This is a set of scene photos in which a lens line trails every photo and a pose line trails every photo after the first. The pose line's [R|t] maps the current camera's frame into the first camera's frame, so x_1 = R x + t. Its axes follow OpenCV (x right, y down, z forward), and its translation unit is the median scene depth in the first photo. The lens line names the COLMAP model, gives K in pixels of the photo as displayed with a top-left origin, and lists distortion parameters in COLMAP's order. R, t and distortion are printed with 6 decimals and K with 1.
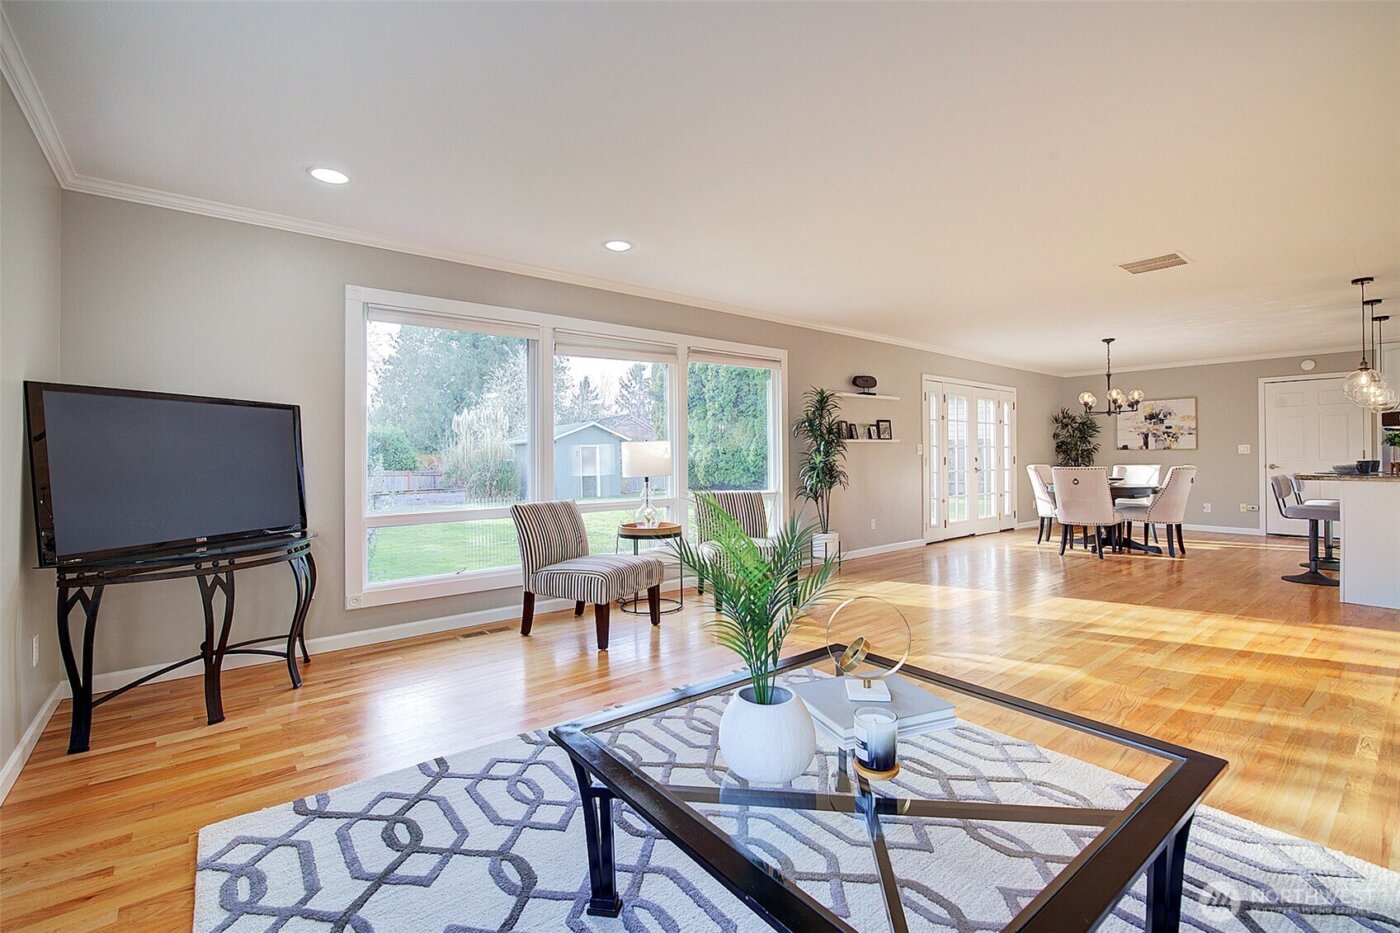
lens RADIAL K [[616.6, 0, 717.6], [0, 616.6, 452.8], [0, 0, 1]] dist [0.001752, 0.000347]
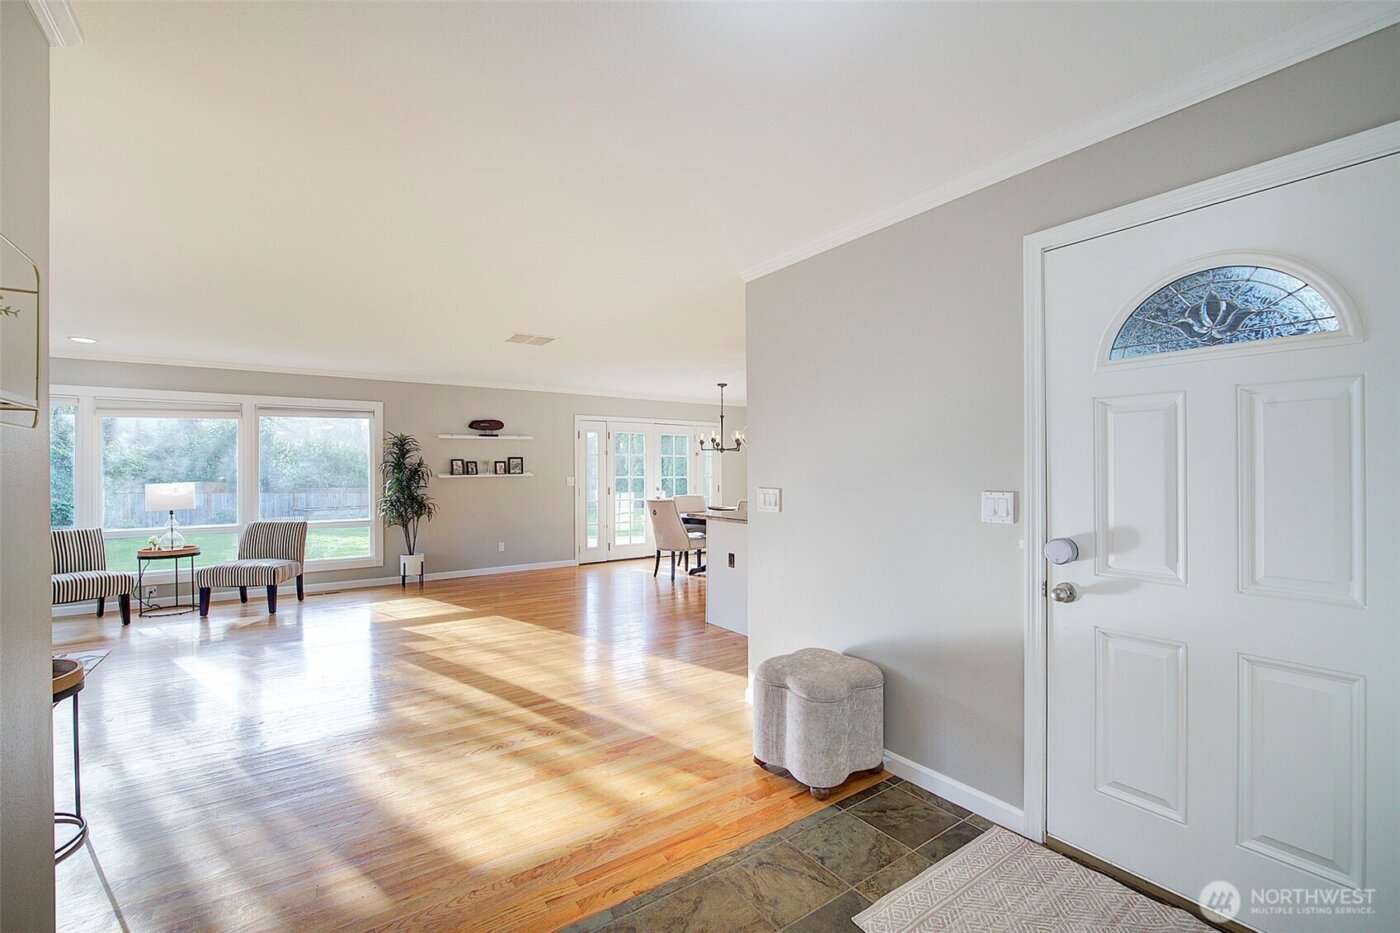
lens RADIAL K [[611.4, 0, 700.0], [0, 611.4, 466.5], [0, 0, 1]] dist [-0.001616, 0.000430]
pose [[0.995822, 0.000149, -0.091317, 0.593910], [-0.000373, 0.999997, -0.002441, -0.027234], [0.091317, 0.002465, 0.995819, -0.092896]]
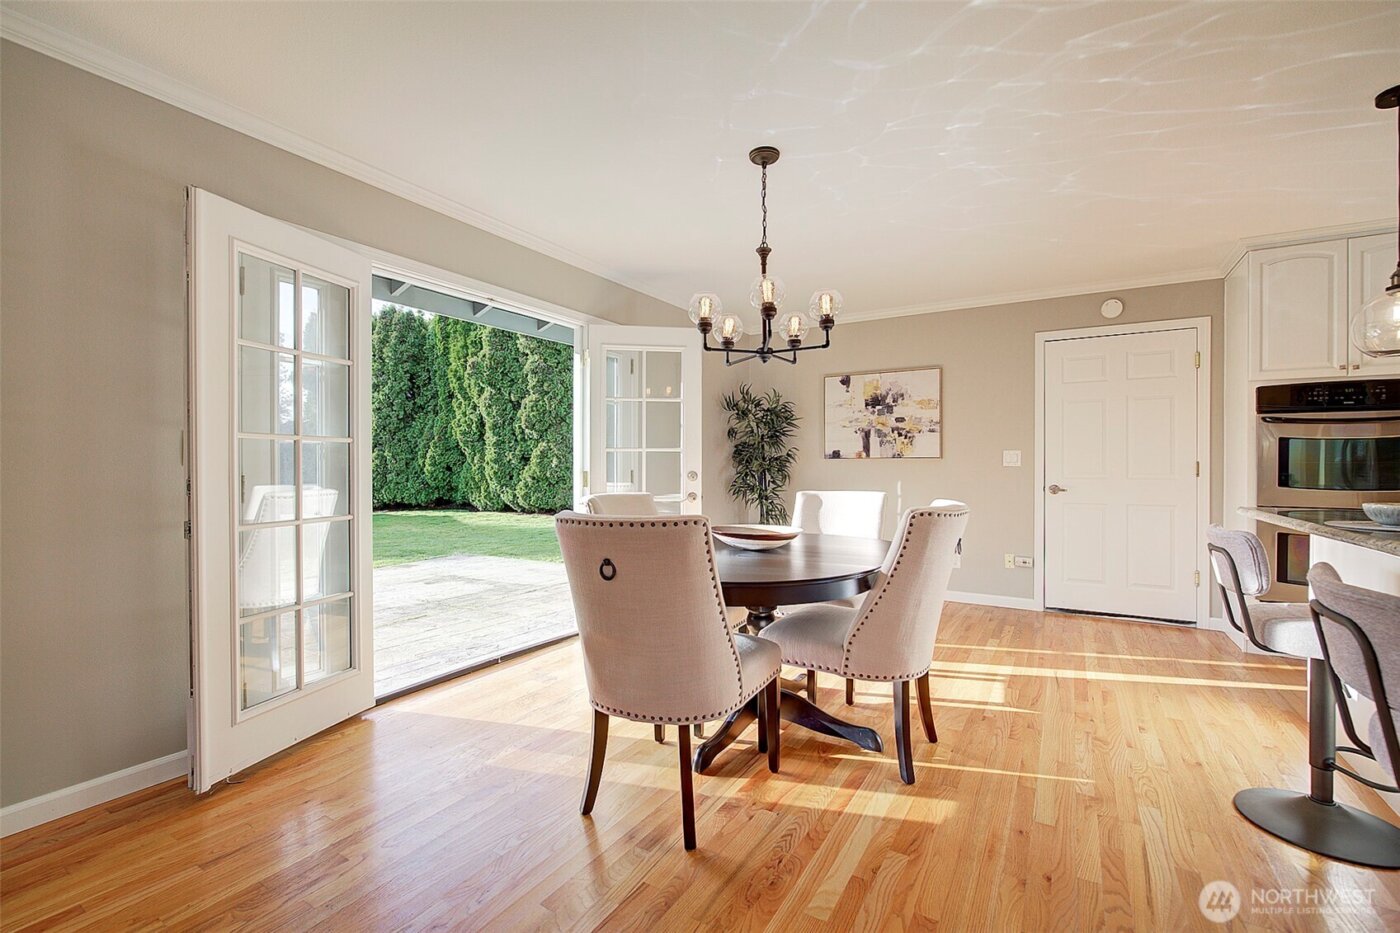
lens RADIAL K [[611.4, 0, 700.0], [0, 611.4, 466.5], [0, 0, 1]] dist [-0.001616, 0.000430]
pose [[0.949875, 0.003961, 0.312604, 0.413922], [-0.006213, 0.999961, 0.006210, 0.000104], [-0.312568, -0.007841, 0.949863, 0.569207]]
